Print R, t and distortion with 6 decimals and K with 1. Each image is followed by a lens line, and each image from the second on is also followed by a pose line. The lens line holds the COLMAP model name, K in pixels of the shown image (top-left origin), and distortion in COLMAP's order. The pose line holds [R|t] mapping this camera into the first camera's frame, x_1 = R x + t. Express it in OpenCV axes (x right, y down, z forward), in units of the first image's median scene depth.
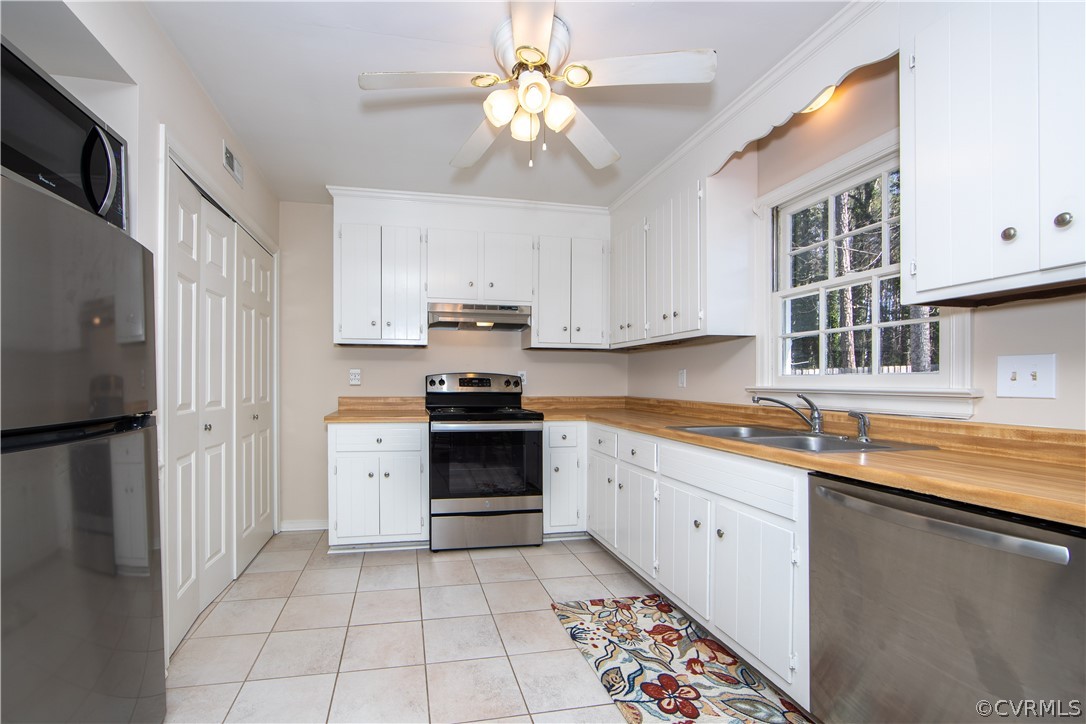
lens RADIAL K [[438.7, 0, 497.1], [0, 438.7, 390.8], [0, 0, 1]] dist [-0.012030, 0.003281]
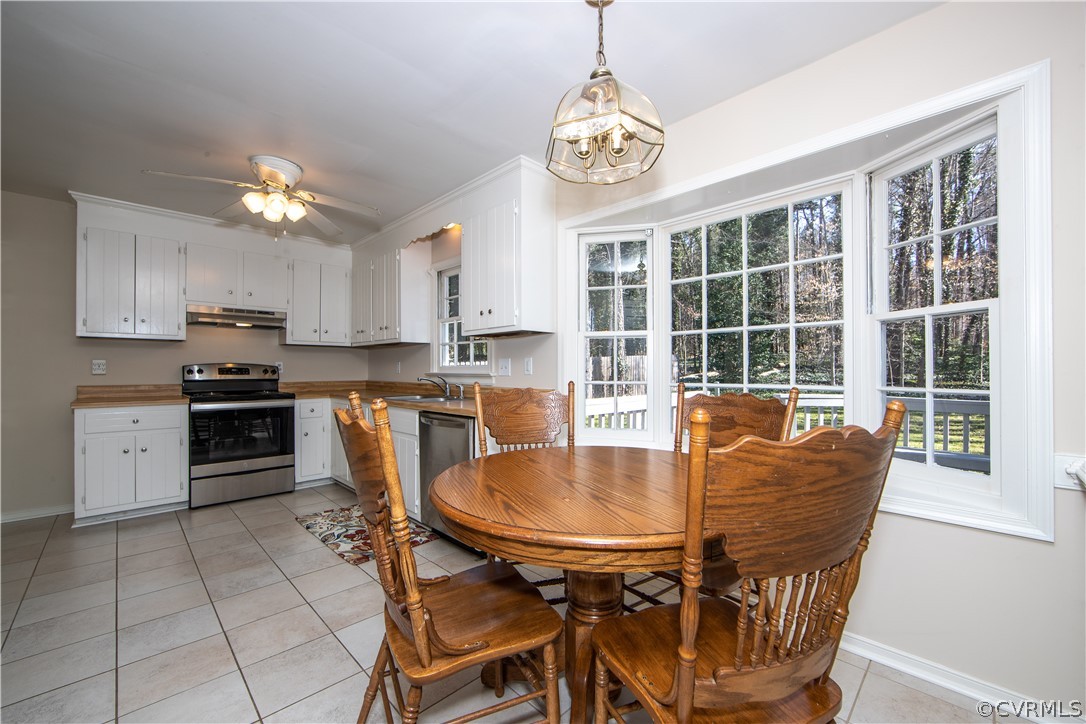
lens RADIAL K [[438.7, 0, 544.2], [0, 438.7, 363.5], [0, 0, 1]] dist [-0.012030, 0.003281]
pose [[0.843625, 0.000742, 0.536932, 0.035469], [0.016504, 0.999491, -0.027313, 0.009695], [-0.536679, 0.031904, 0.843183, -0.689780]]
